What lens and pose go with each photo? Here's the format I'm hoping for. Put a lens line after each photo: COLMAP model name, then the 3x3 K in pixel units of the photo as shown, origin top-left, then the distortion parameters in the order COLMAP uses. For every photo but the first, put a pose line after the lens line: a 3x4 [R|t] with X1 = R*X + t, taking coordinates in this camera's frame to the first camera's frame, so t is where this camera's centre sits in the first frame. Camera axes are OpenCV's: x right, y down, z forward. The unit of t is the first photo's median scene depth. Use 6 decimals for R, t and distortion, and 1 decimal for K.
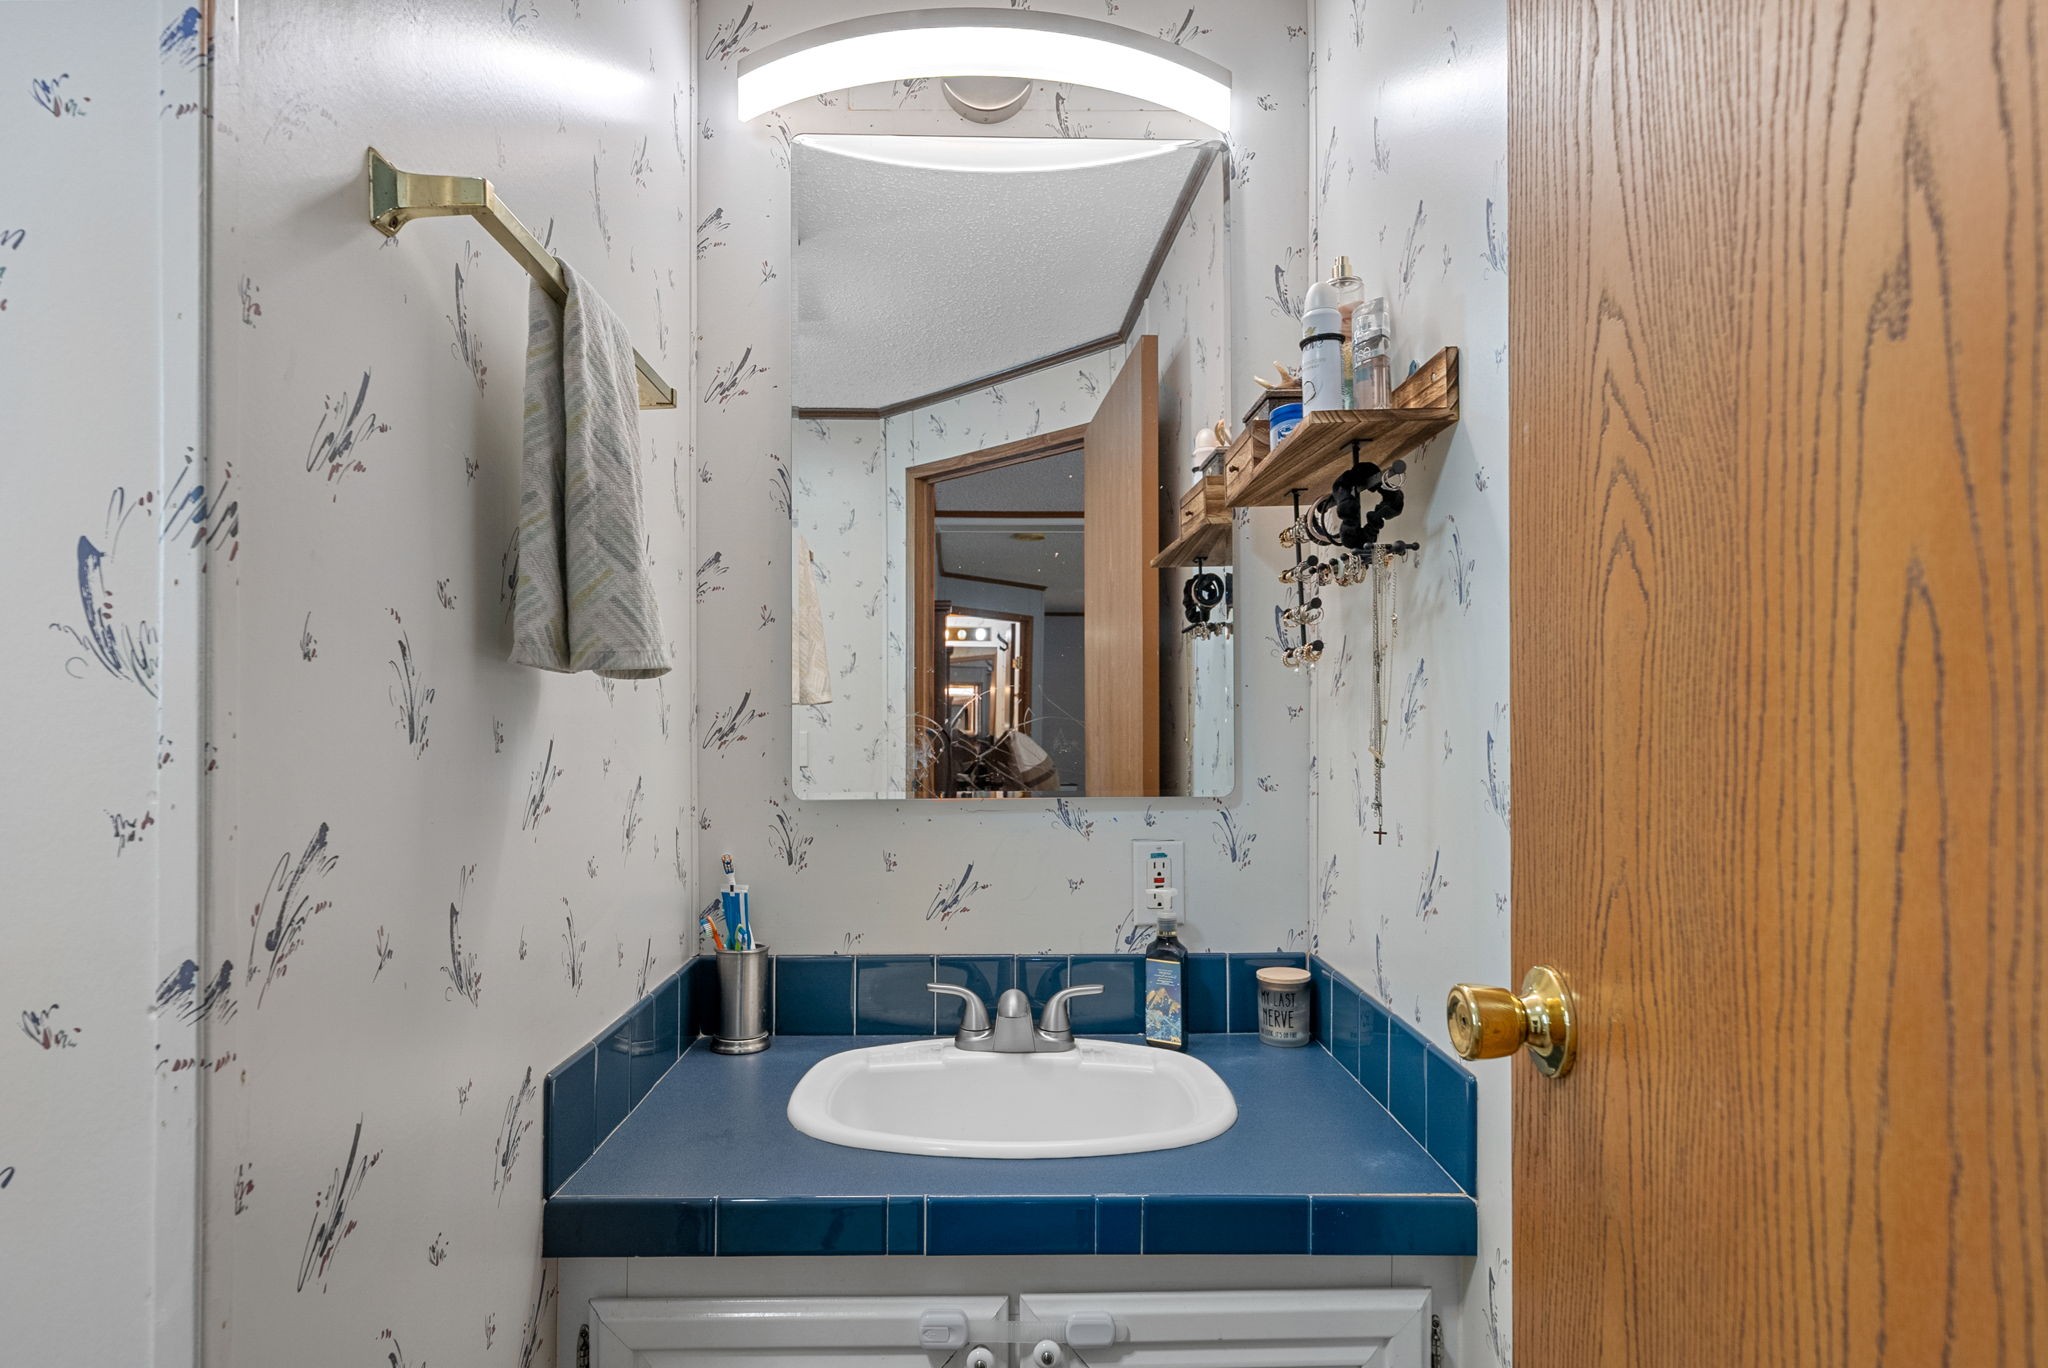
lens RADIAL K [[1182.5, 0, 1087.6], [0, 1182.5, 703.4], [0, 0, 1]] dist [0.001188, -0.000095]
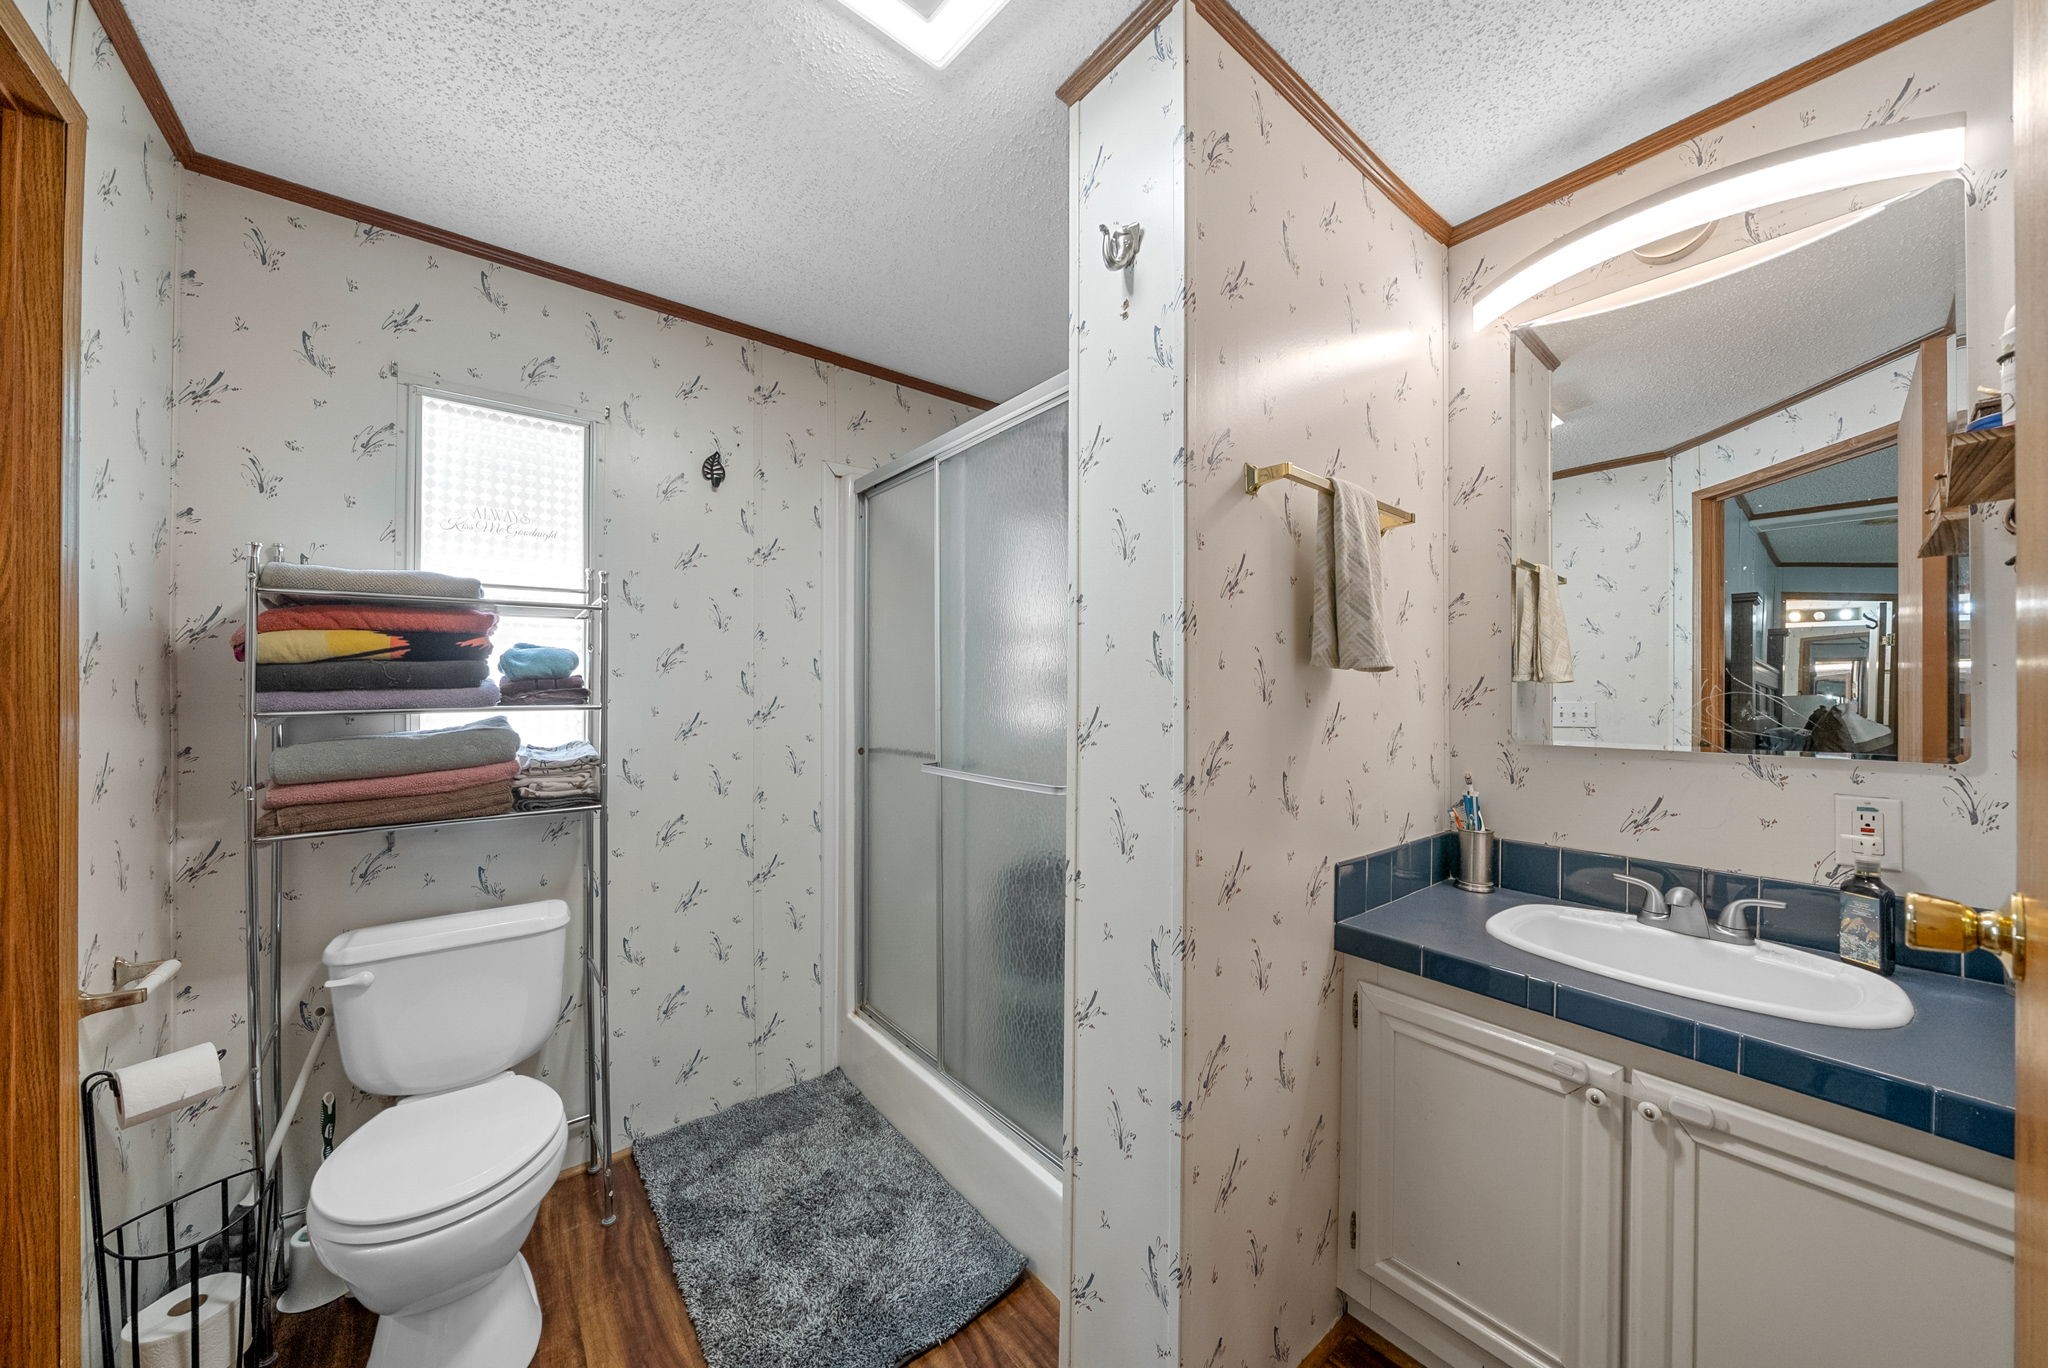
lens RADIAL K [[714.1, 0, 1031.7], [0, 714.1, 686.1], [0, 0, 1]] dist [-0.001627, -0.000059]
pose [[0.610827, -0.000363, -0.791764, 0.164066], [0.004868, 0.999983, 0.003298, -0.002864], [0.791749, -0.005869, 0.610818, -0.147881]]
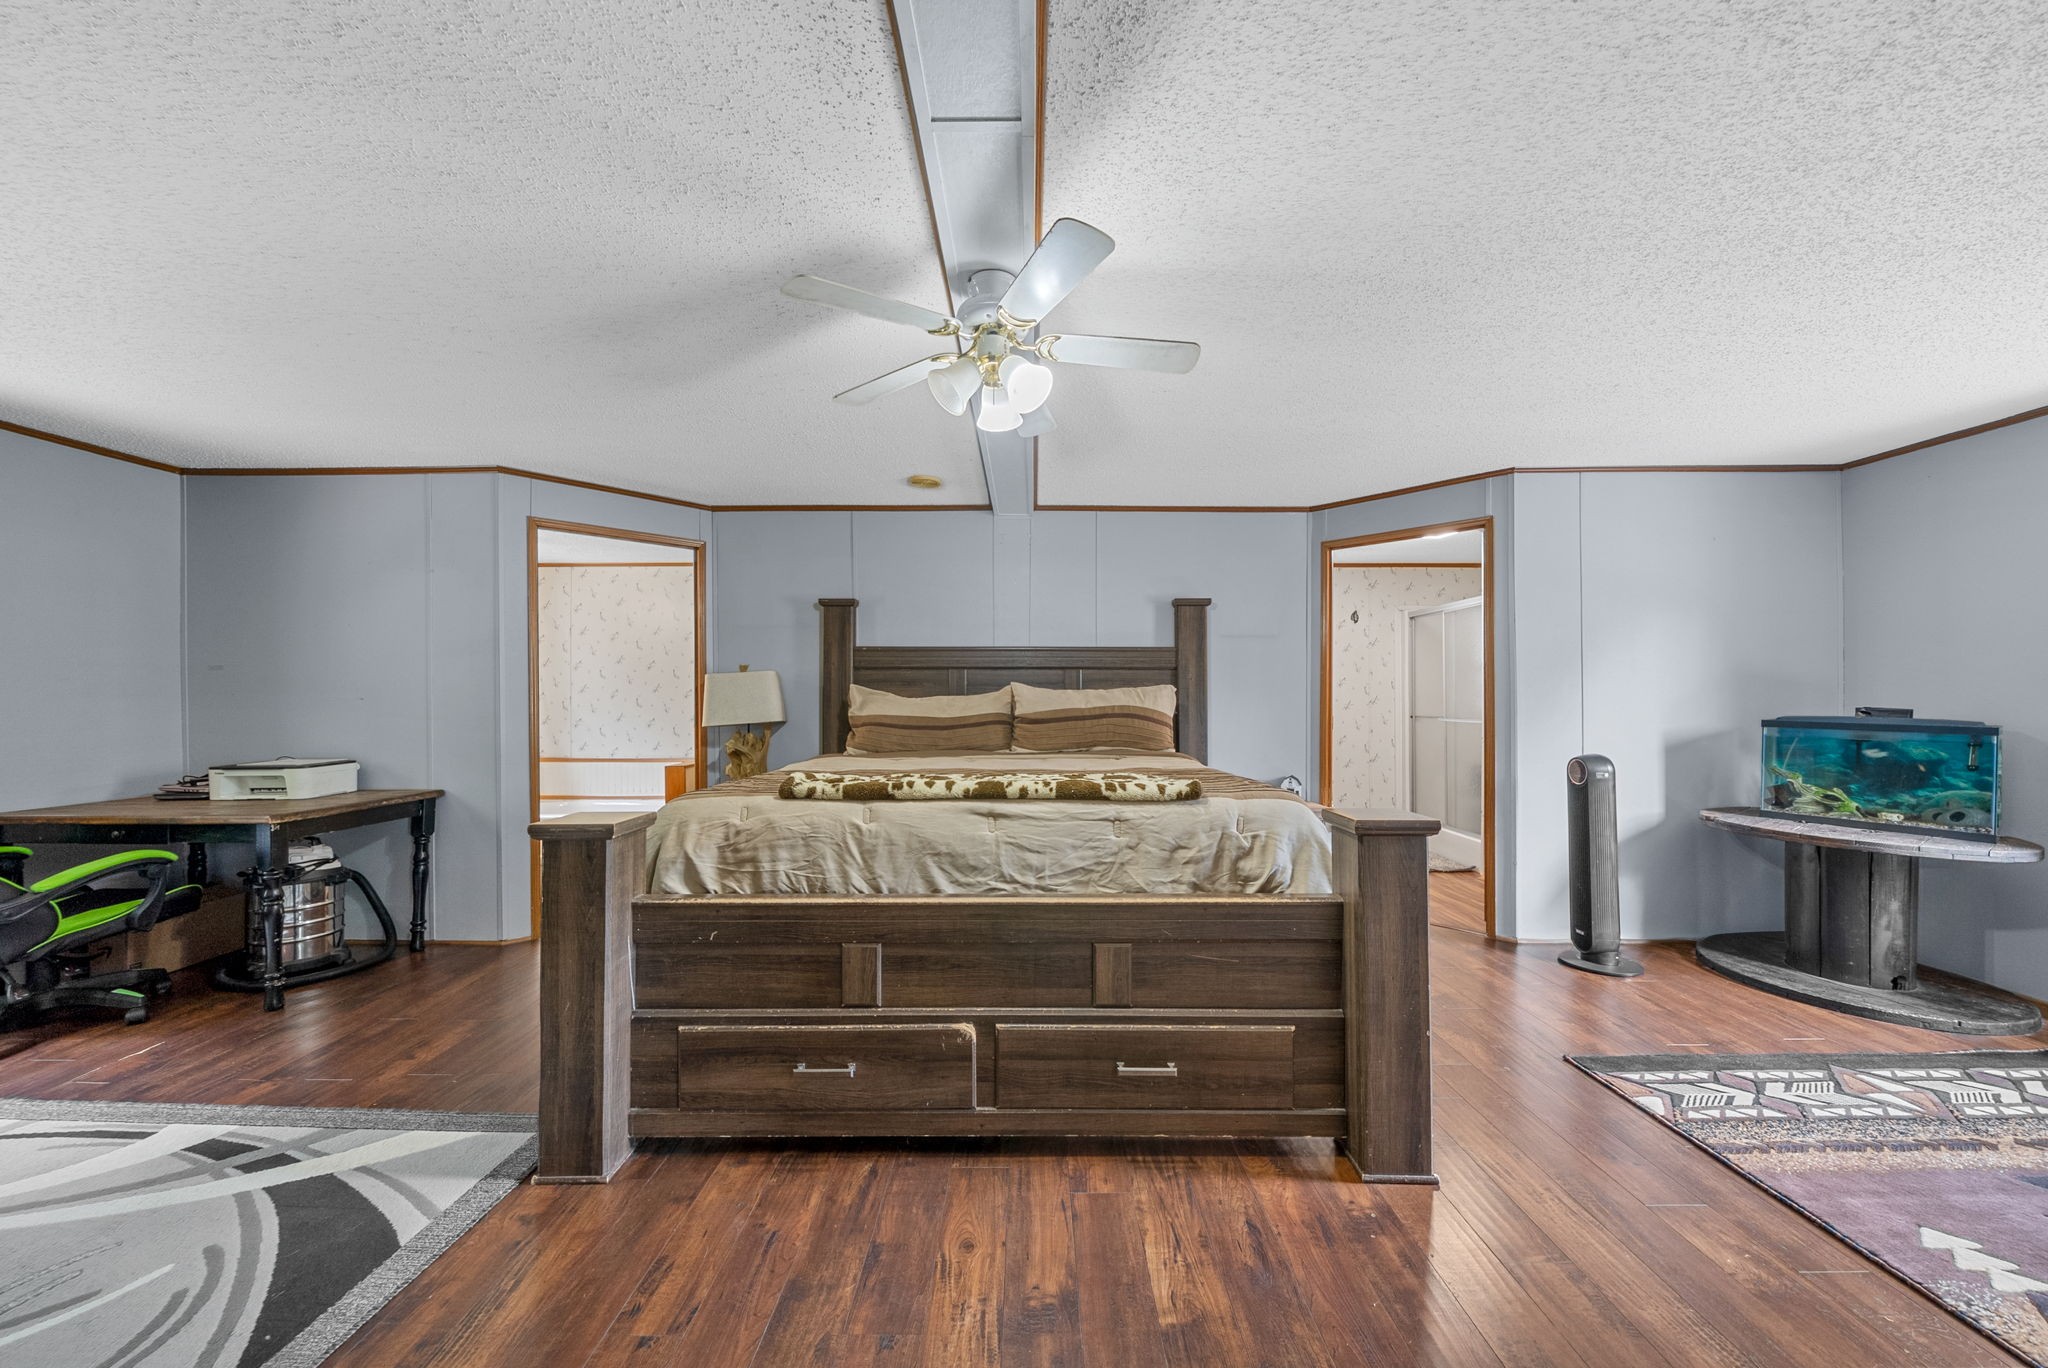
lens RADIAL K [[714.1, 0, 1022.0], [0, 714.1, 690.7], [0, 0, 1]] dist [-0.001627, -0.000059]
pose [[-0.026308, -0.012618, -0.999574, 1.049848], [0.007779, 0.999887, -0.012827, 0.008776], [0.999624, -0.008113, -0.026206, -0.632242]]
